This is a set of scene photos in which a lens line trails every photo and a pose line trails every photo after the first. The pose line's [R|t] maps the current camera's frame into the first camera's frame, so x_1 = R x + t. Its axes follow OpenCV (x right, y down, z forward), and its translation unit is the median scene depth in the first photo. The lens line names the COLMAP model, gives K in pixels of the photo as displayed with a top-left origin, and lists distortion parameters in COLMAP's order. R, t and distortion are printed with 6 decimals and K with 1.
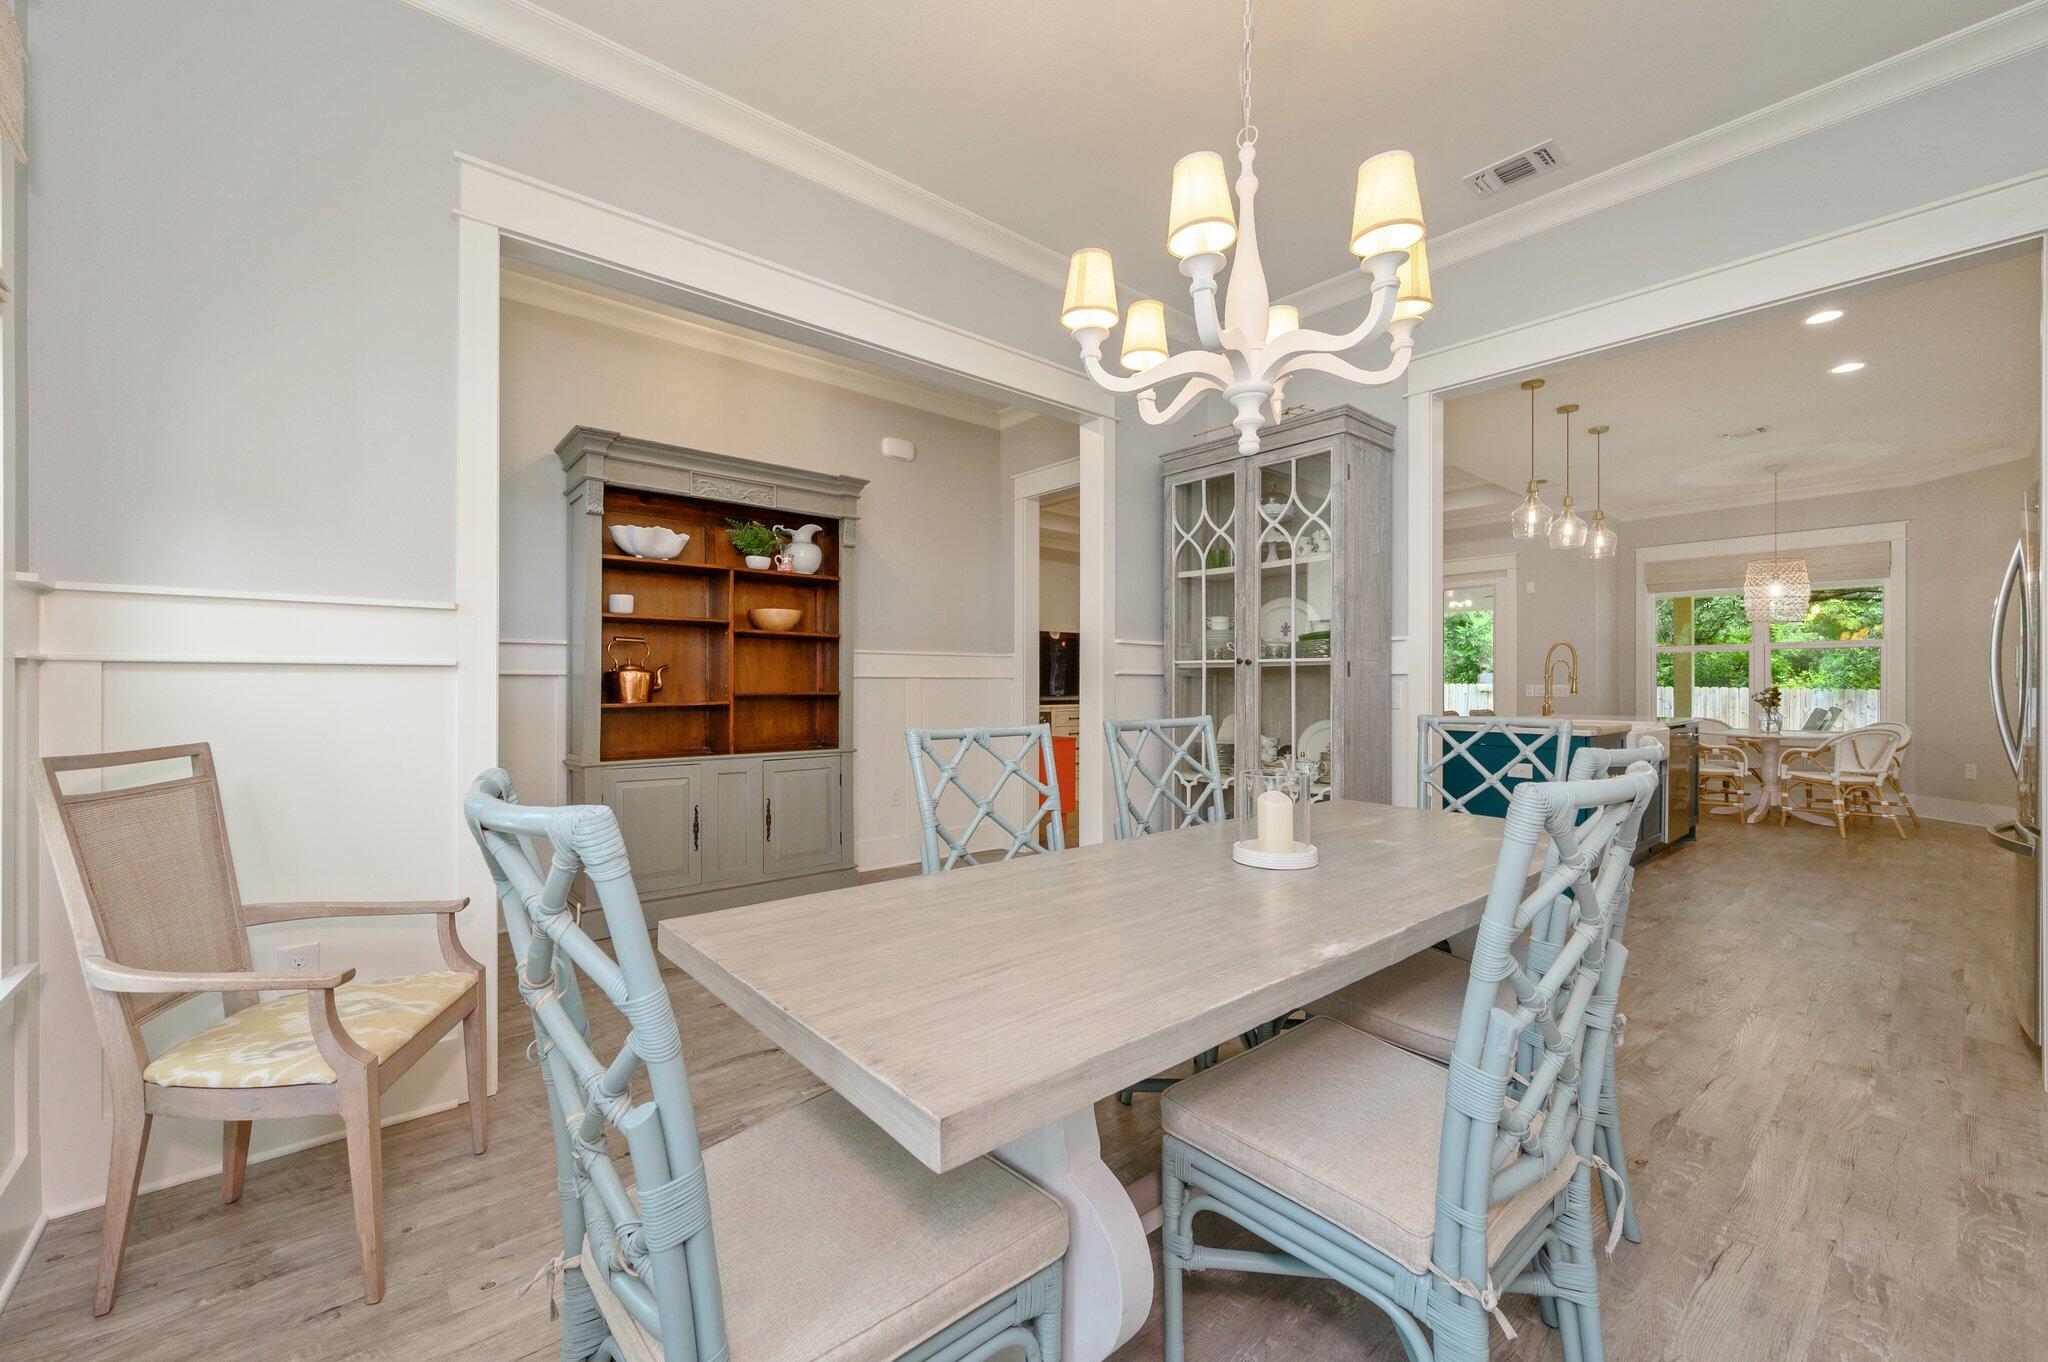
lens RADIAL K [[822.6, 0, 1036.7], [0, 822.6, 687.1], [0, 0, 1]] dist [0.001075, 0.000755]
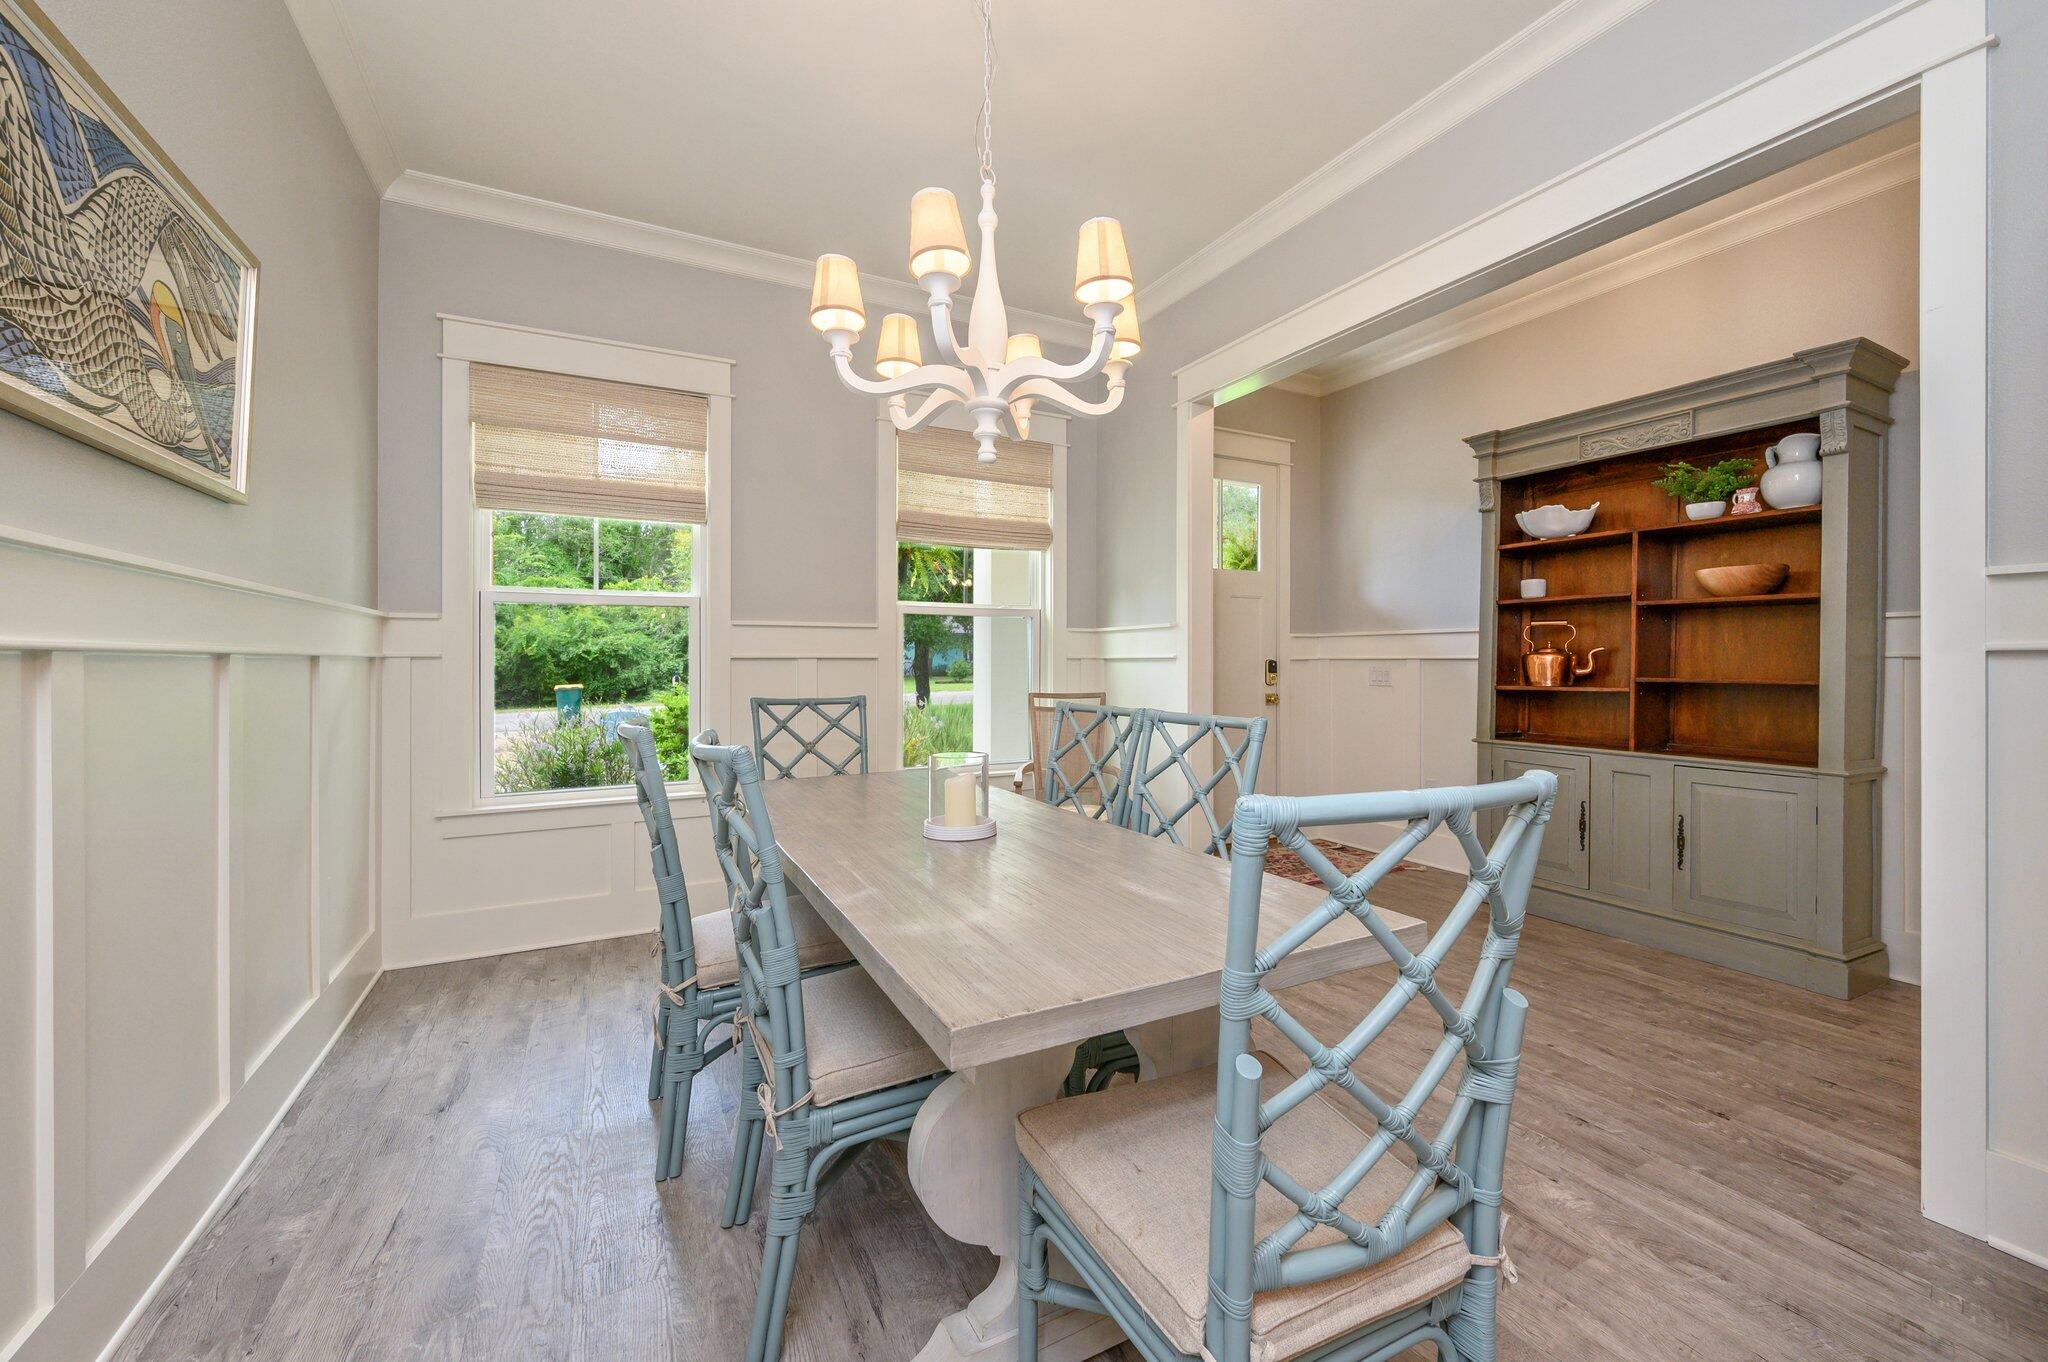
lens RADIAL K [[822.6, 0, 1034.7], [0, 822.6, 677.0], [0, 0, 1]] dist [0.001075, 0.000755]
pose [[-0.232356, 0.018768, -0.972450, 0.616538], [-0.000948, 0.999809, 0.019522, -0.010495], [0.972630, 0.005458, -0.232294, 0.619381]]
